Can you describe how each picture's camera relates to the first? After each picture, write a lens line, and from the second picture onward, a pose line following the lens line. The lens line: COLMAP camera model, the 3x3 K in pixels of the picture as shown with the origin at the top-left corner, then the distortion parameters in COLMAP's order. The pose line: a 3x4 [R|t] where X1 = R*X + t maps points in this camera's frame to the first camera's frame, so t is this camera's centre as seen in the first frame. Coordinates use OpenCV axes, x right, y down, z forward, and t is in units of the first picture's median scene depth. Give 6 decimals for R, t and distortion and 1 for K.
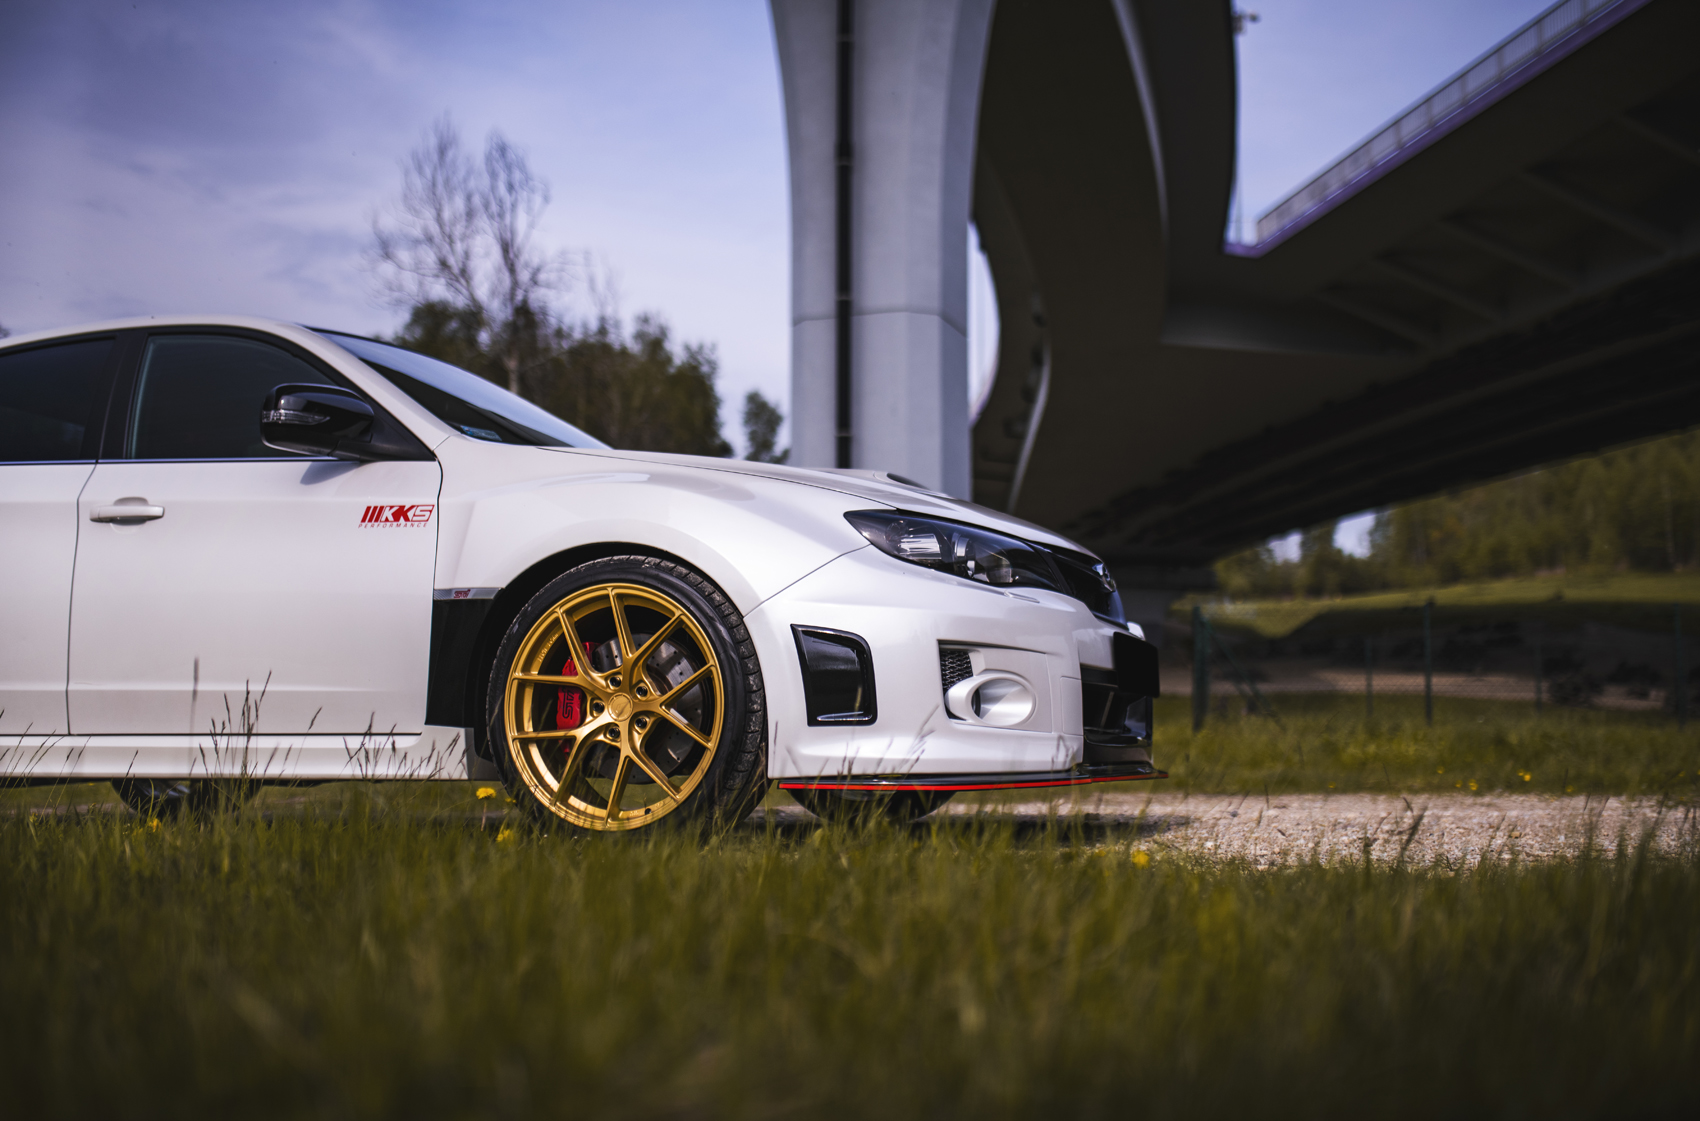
lens RADIAL K [[1650.8, 0, 826.0], [0, 1650.8, 530.6], [0, 0, 1]] dist [-0.051541, 0.000000]
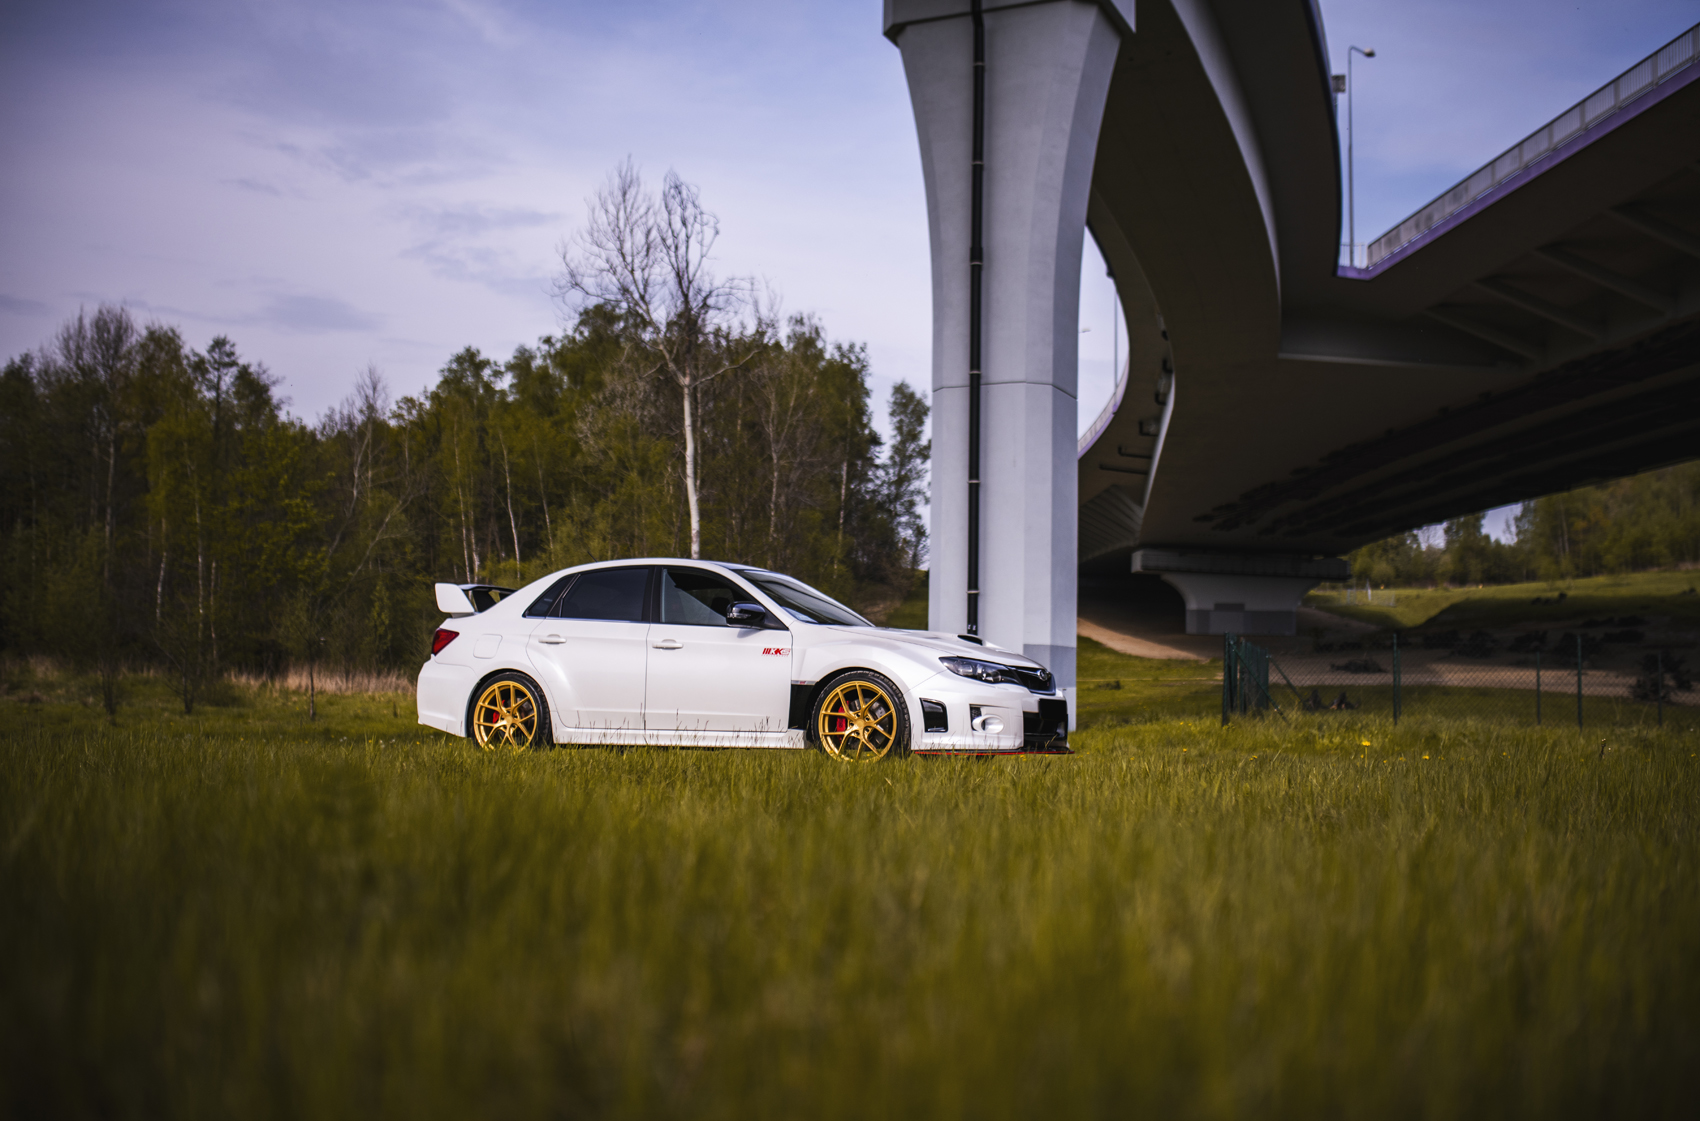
lens RADIAL K [[1650.8, 0, 782.3], [0, 1650.8, 549.5], [0, 0, 1]] dist [-0.051541, 0.000000]
pose [[0.993425, 0.007887, -0.114216, 0.065111], [-0.004840, 0.999626, 0.026930, -0.266531], [0.114386, -0.026200, 0.993091, -1.812705]]
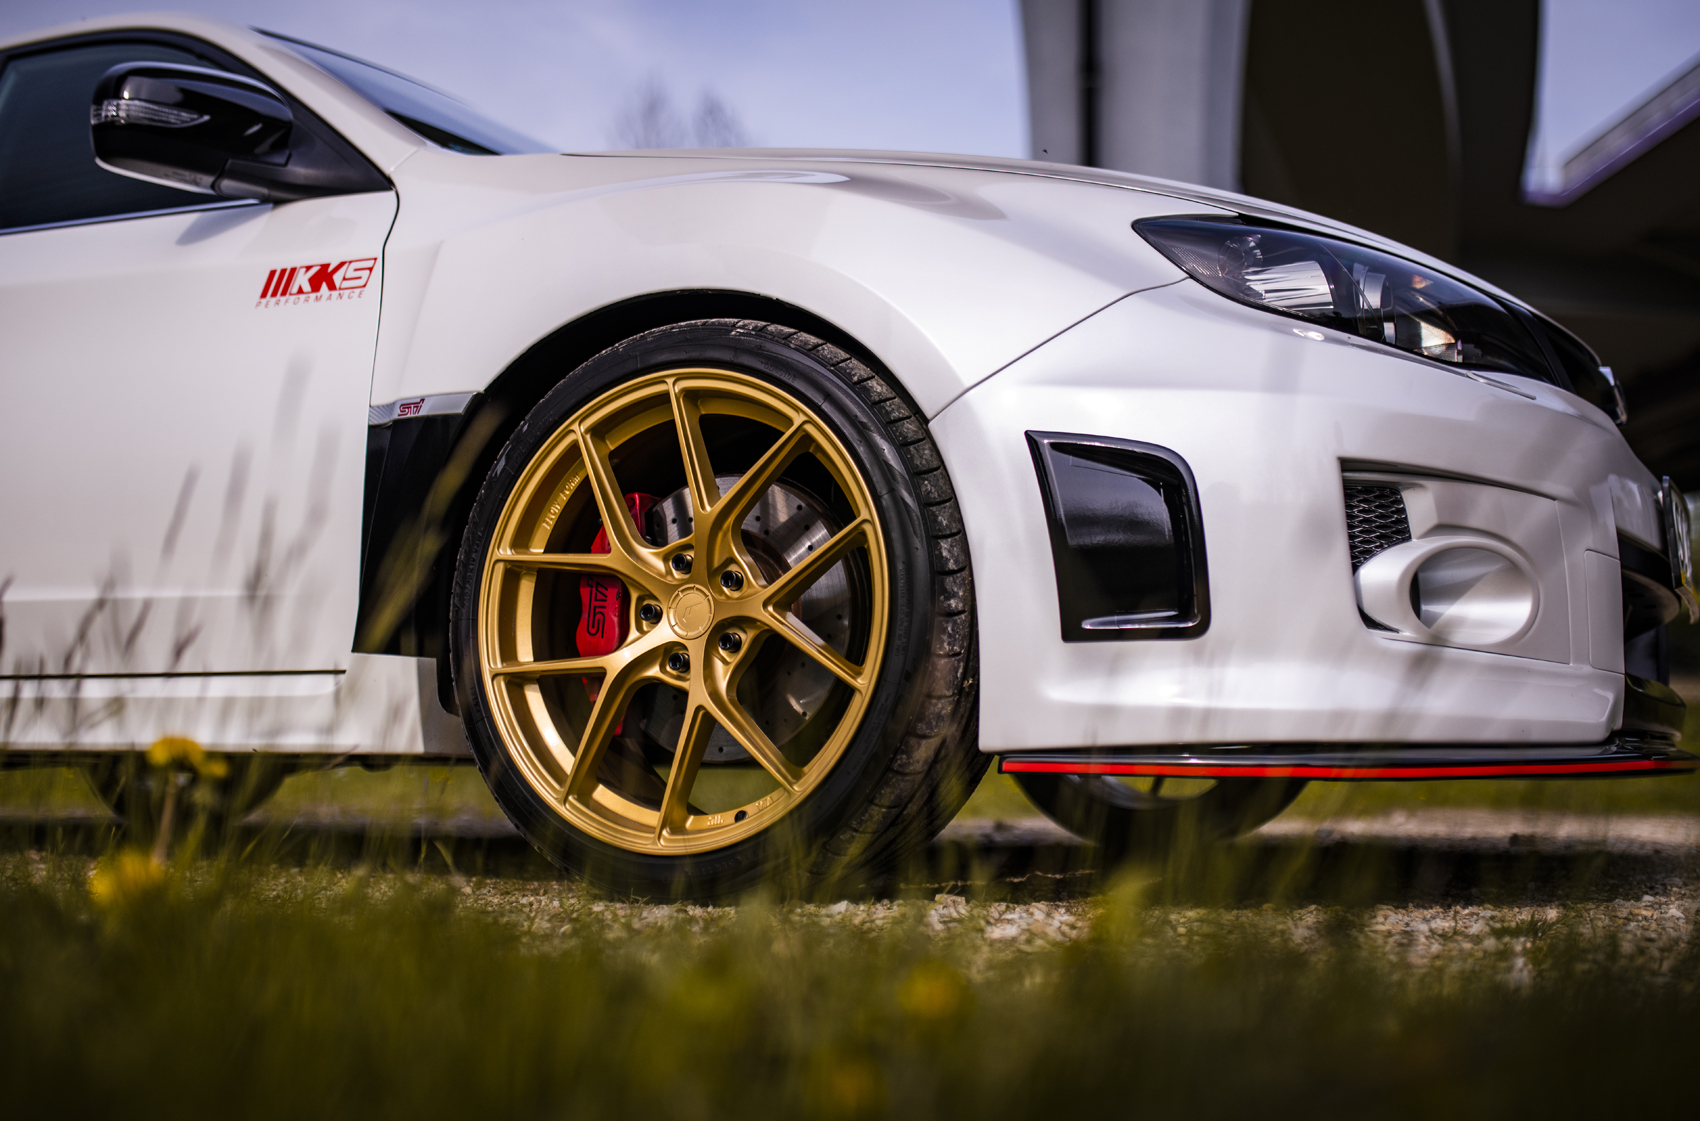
lens RADIAL K [[1760.3, 0, 850.7], [0, 1760.3, 551.0], [0, 0, 1]] dist [-0.046104, 0.000000]
pose [[0.992474, -0.002204, -0.122439, -0.008700], [0.003622, 0.999929, 0.011357, 0.079960], [0.122405, -0.011715, 0.992411, 0.452516]]
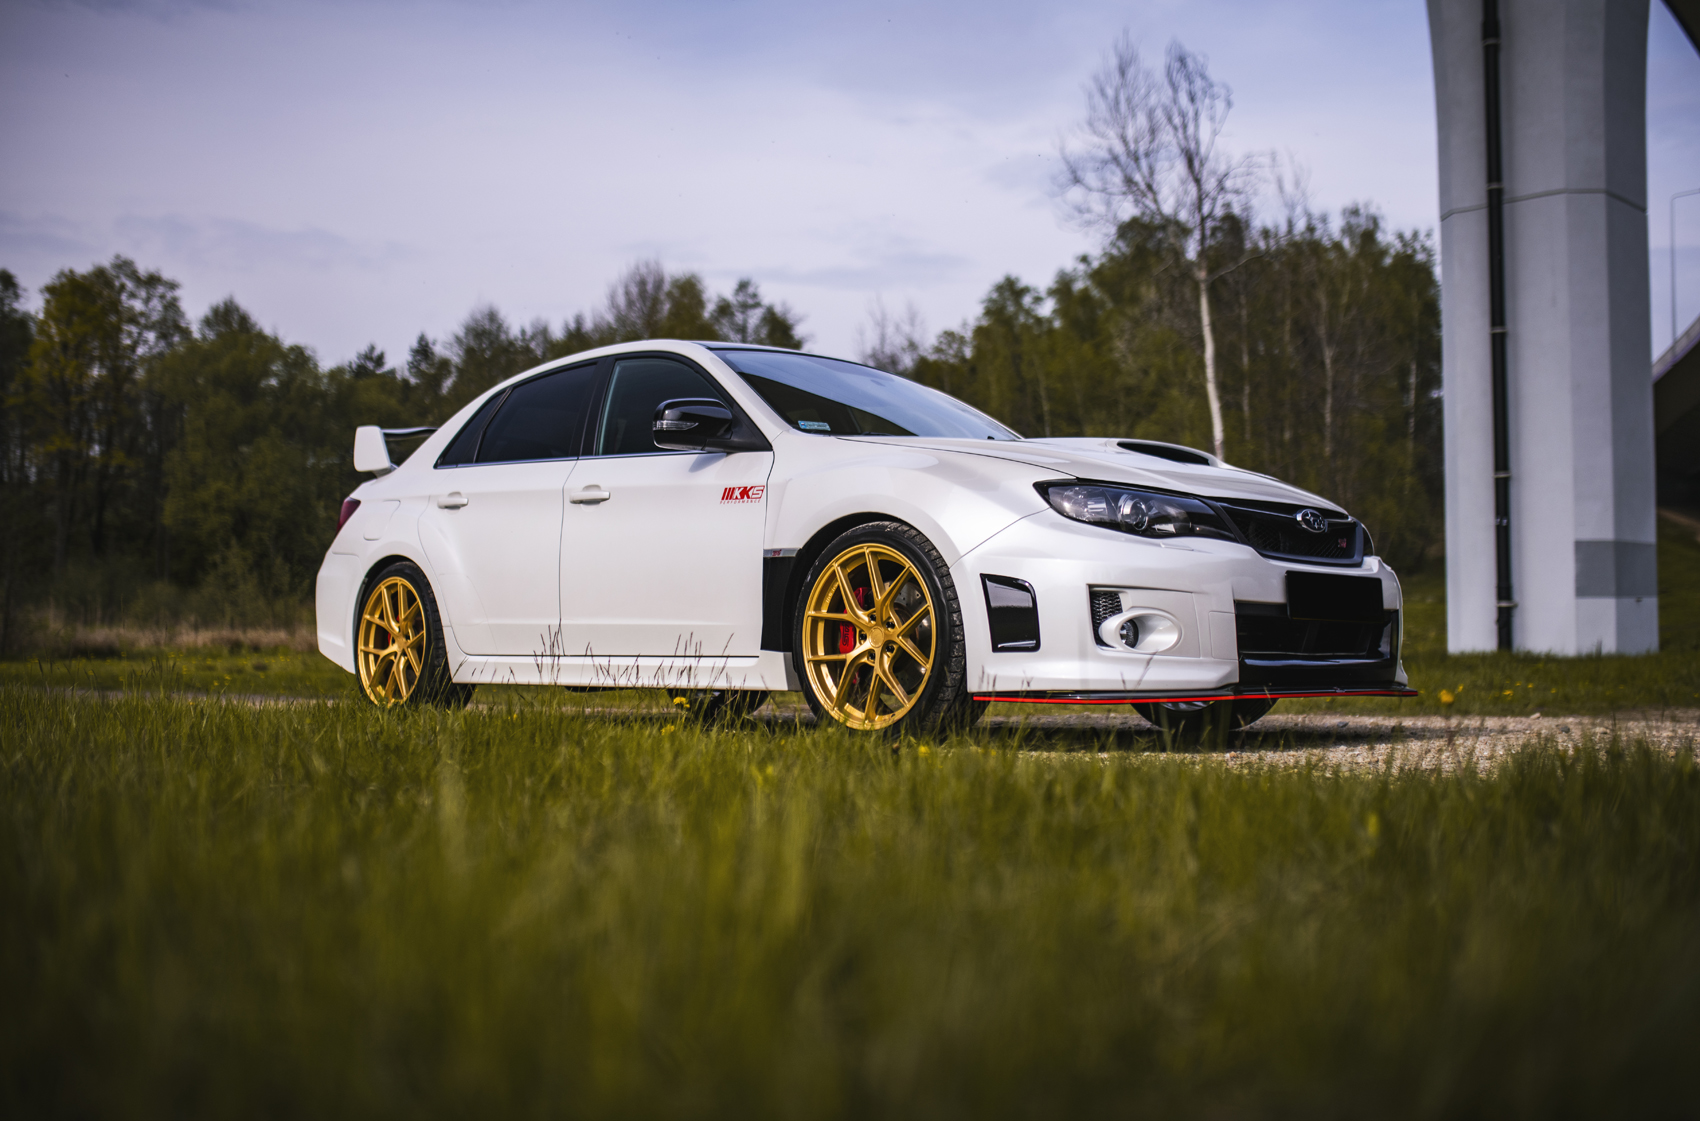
lens RADIAL K [[1650.8, 0, 824.0], [0, 1650.8, 523.0], [0, 0, 1]] dist [-0.051541, 0.000000]
pose [[0.903746, -0.029886, -0.427025, 0.394006], [0.052174, 0.997813, 0.040587, -0.039025], [0.424878, -0.058960, 0.903329, -0.202802]]
